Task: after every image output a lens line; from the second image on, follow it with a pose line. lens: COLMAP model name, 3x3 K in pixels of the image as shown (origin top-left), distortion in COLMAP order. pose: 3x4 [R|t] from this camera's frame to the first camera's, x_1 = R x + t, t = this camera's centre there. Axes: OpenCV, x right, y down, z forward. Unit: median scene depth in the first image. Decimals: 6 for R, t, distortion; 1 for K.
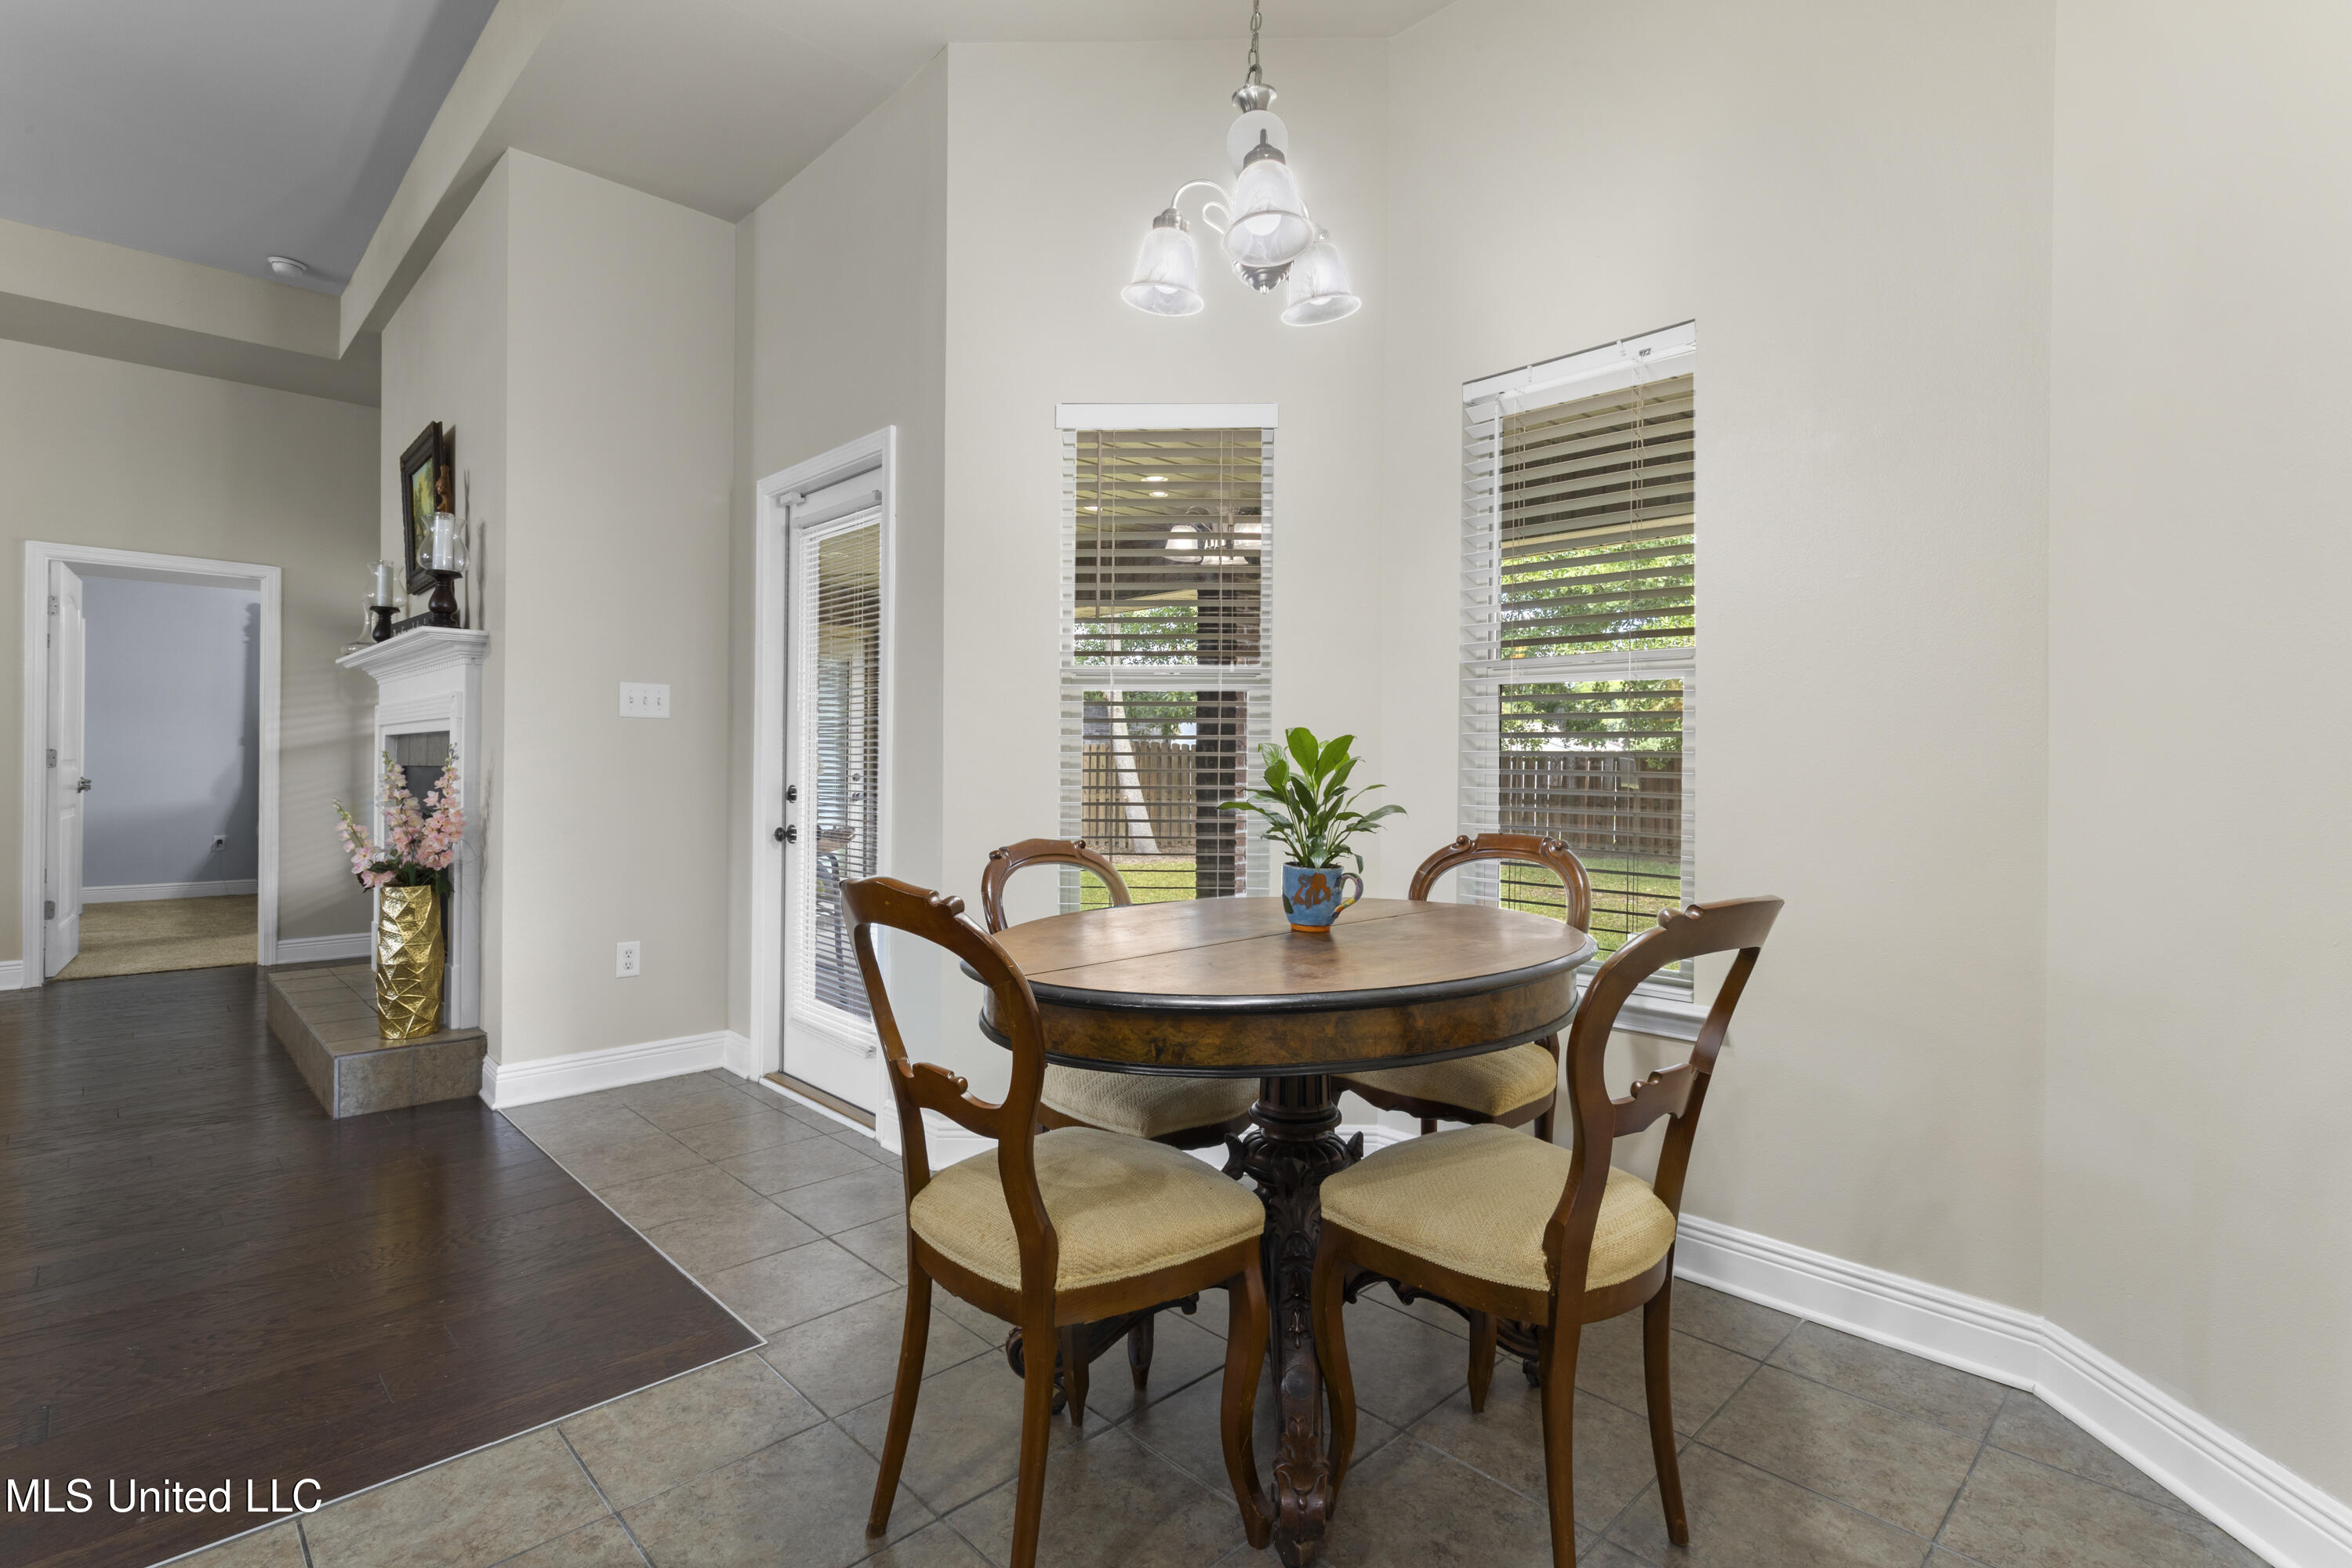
lens RADIAL K [[1102.6, 0, 1170.9], [0, 1102.6, 752.6], [0, 0, 1]] dist [0.003962, 0.001211]
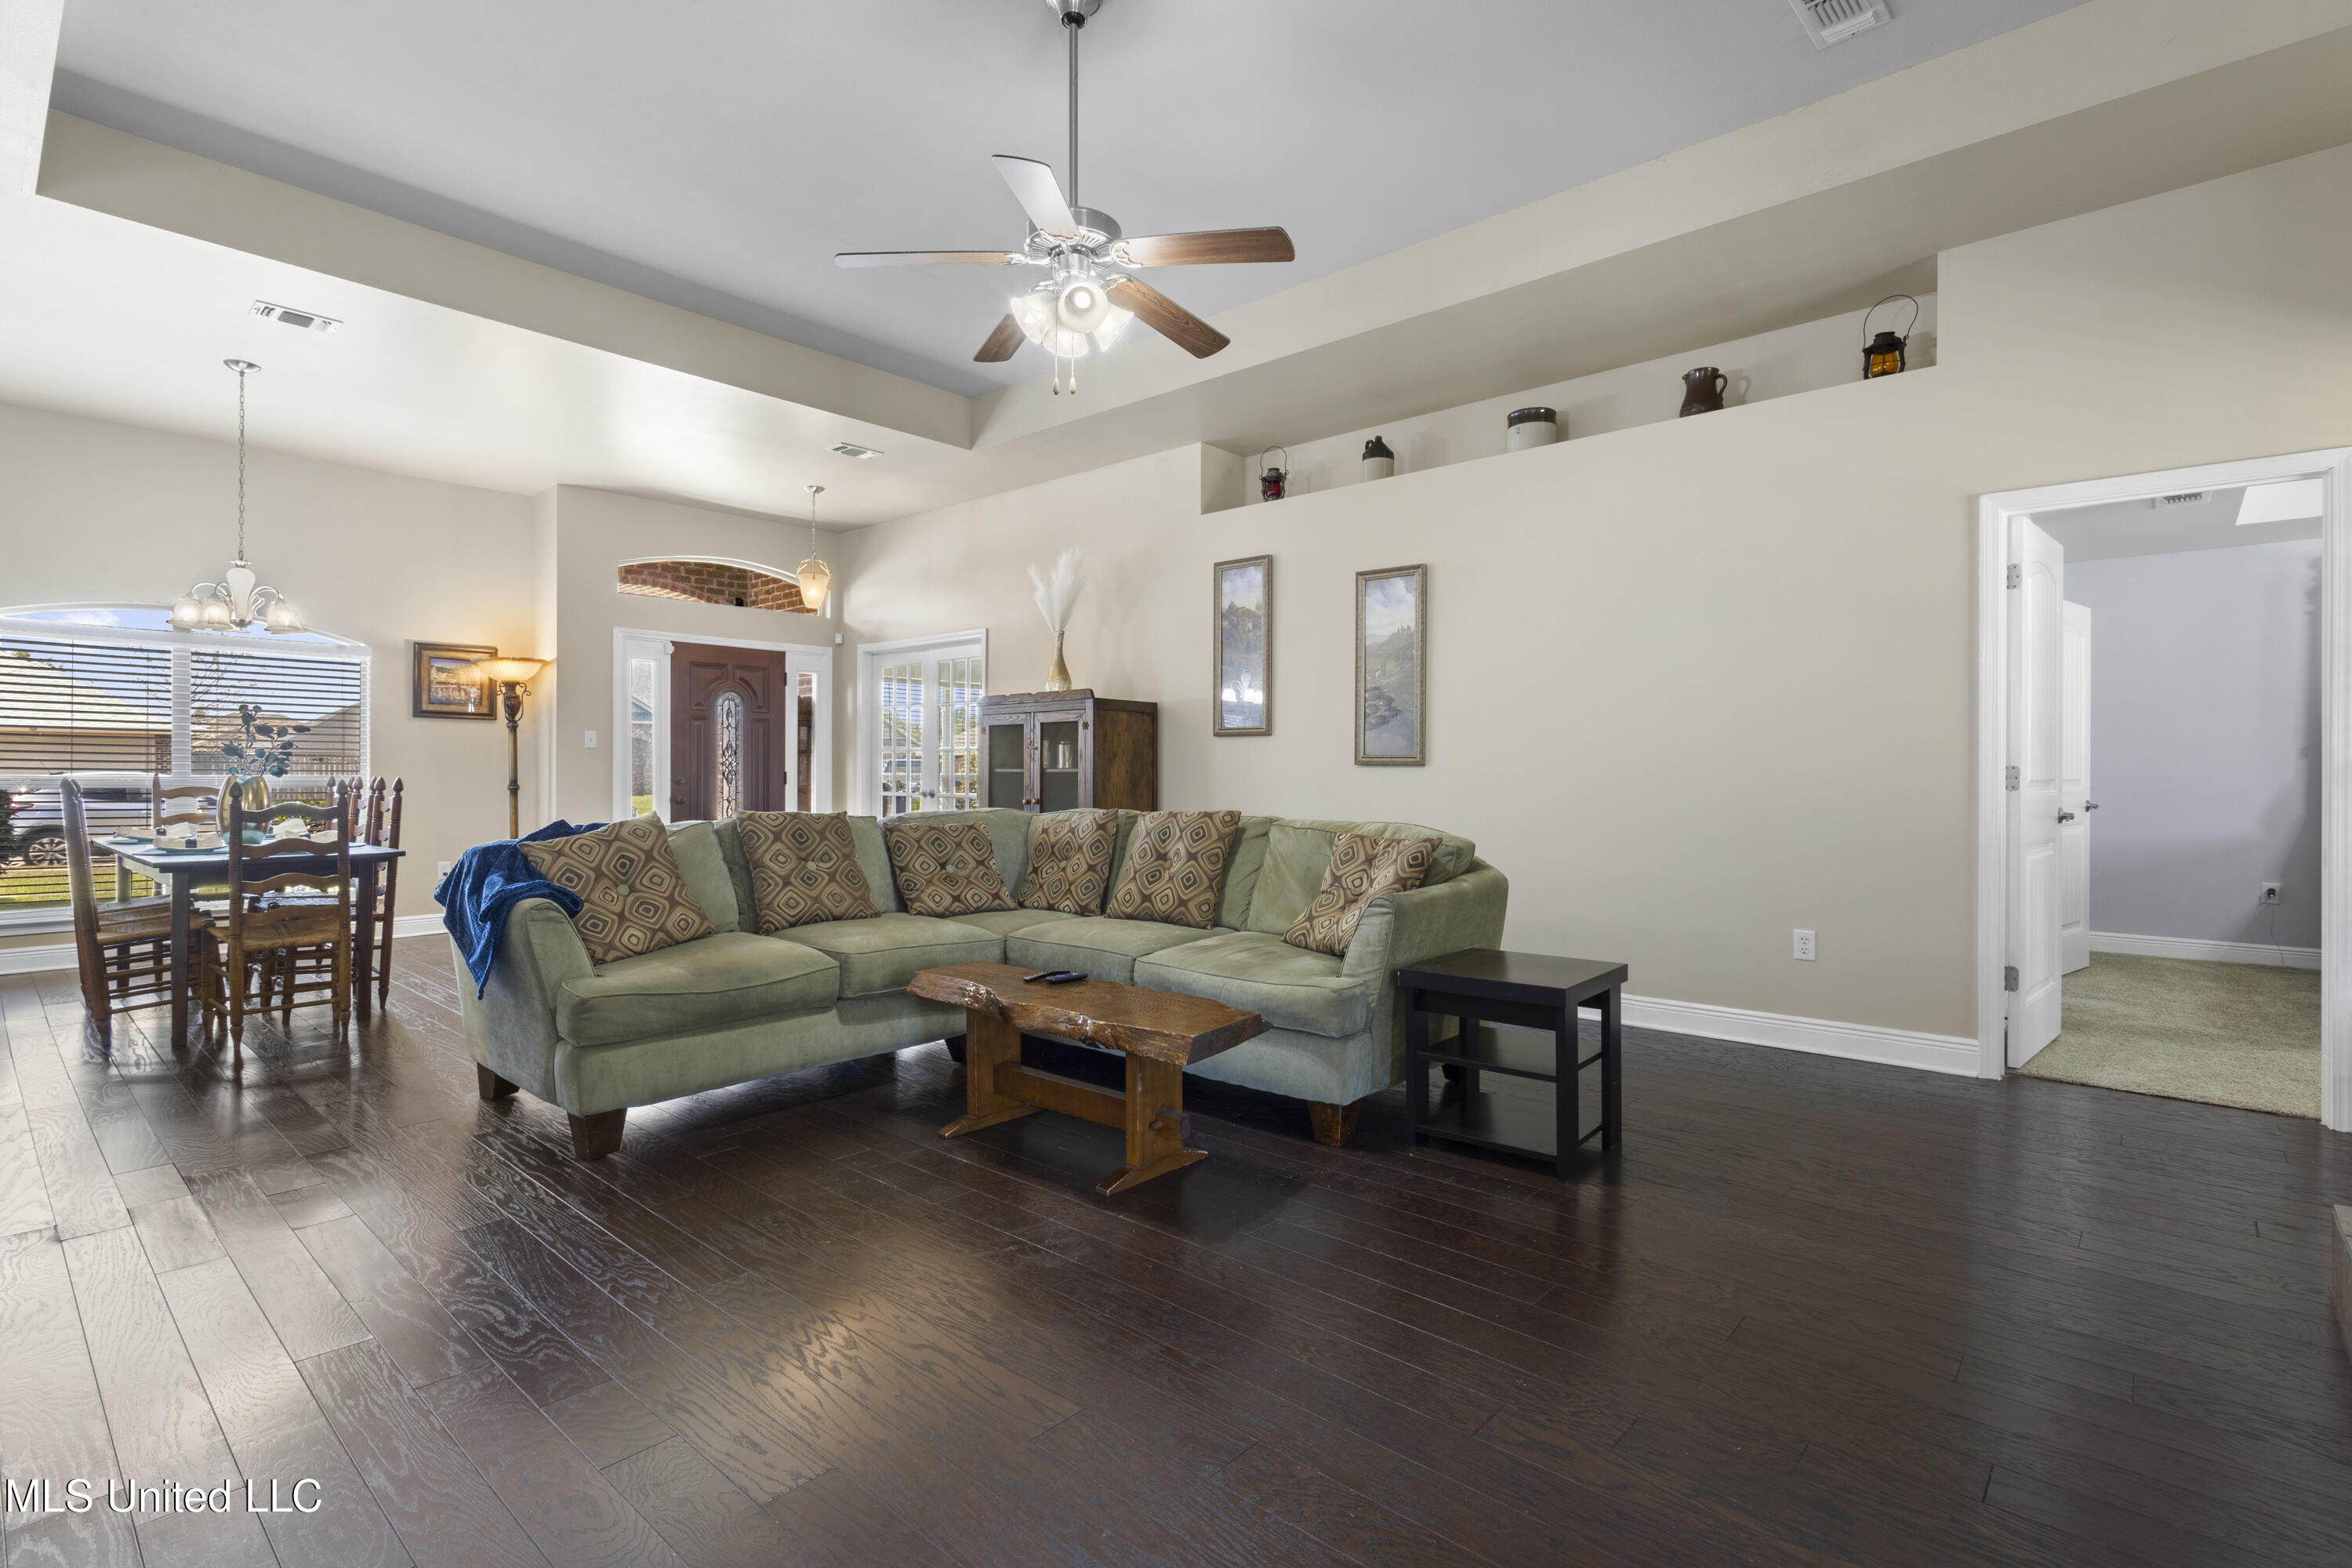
lens RADIAL K [[1102.6, 0, 1161.9], [0, 1102.6, 770.1], [0, 0, 1]] dist [0.003962, 0.001211]
pose [[0.065328, -0.009502, -0.997819, -0.350916], [0.007161, 0.999933, -0.009053, 0.003030], [0.997838, -0.006553, 0.065391, 0.443042]]
